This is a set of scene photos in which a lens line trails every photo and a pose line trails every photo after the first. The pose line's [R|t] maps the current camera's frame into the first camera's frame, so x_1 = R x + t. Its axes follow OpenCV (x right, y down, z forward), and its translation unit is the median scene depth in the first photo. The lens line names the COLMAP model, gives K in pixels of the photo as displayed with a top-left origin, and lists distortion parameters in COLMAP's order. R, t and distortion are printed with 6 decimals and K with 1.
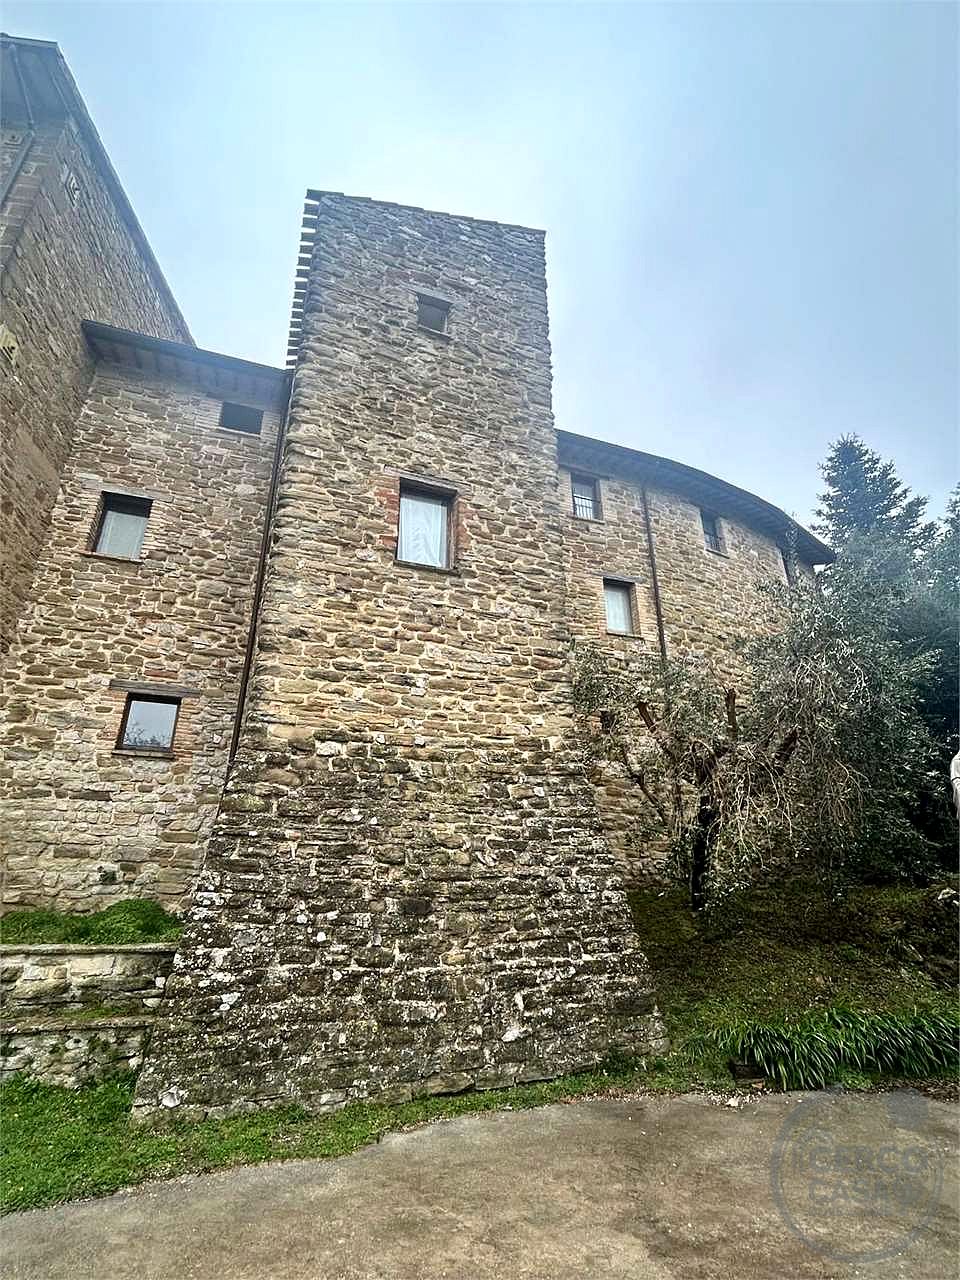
lens RADIAL K [[640.1, 0, 495.6], [0, 640.1, 639.7], [0, 0, 1]] dist [-0.001646, 0.000710]
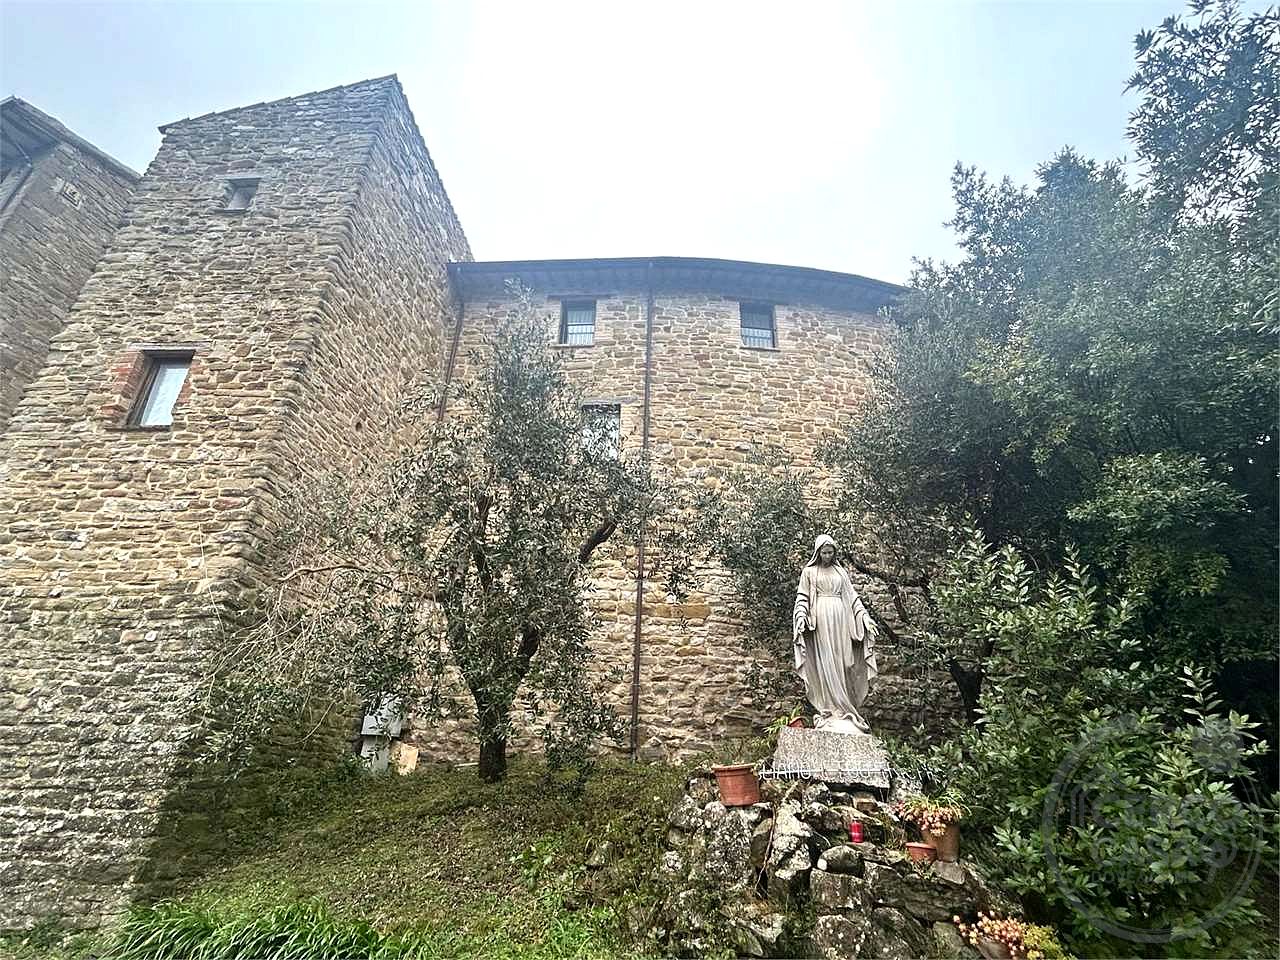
lens RADIAL K [[640.1, 0, 637.1], [0, 640.1, 480.4], [0, 0, 1]] dist [-0.001646, 0.000710]
pose [[0.898151, -0.148732, -0.413767, 1.092152], [0.125161, 0.988601, -0.083679, 0.169420], [0.421497, 0.023369, 0.906529, 0.411962]]
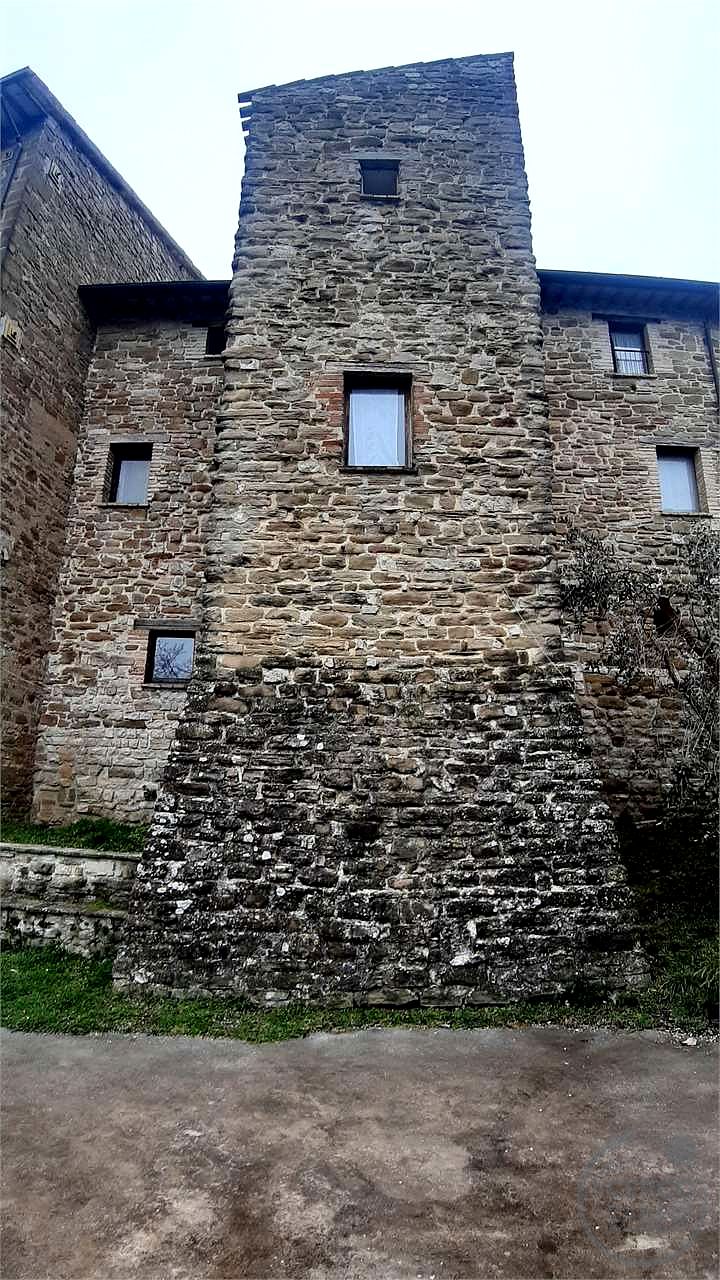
lens RADIAL K [[686.3, 0, 358.9], [0, 686.3, 664.7], [0, 0, 1]] dist [-0.029997, -0.111318]
pose [[0.930610, -0.053164, -0.362131, 0.207029], [0.113958, 0.982303, 0.148642, 0.010214], [0.347820, -0.179596, 0.920199, 0.066523]]
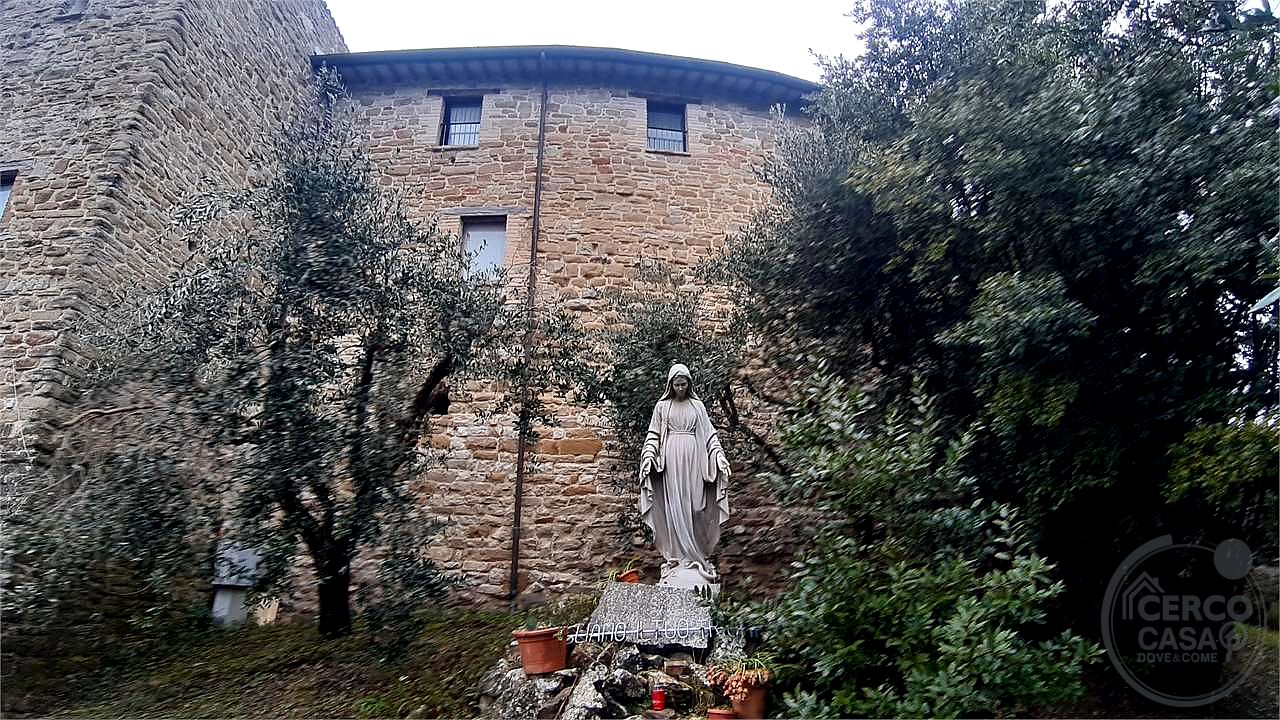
lens RADIAL K [[686.5, 0, 640.0], [0, 686.5, 360.0], [0, 0, 1]] dist [-0.082738, -0.015508]
pose [[0.924630, -0.125625, -0.359552, 1.196261], [0.139765, 0.990093, 0.013491, 0.178784], [0.354295, -0.062727, 0.933028, 0.528672]]
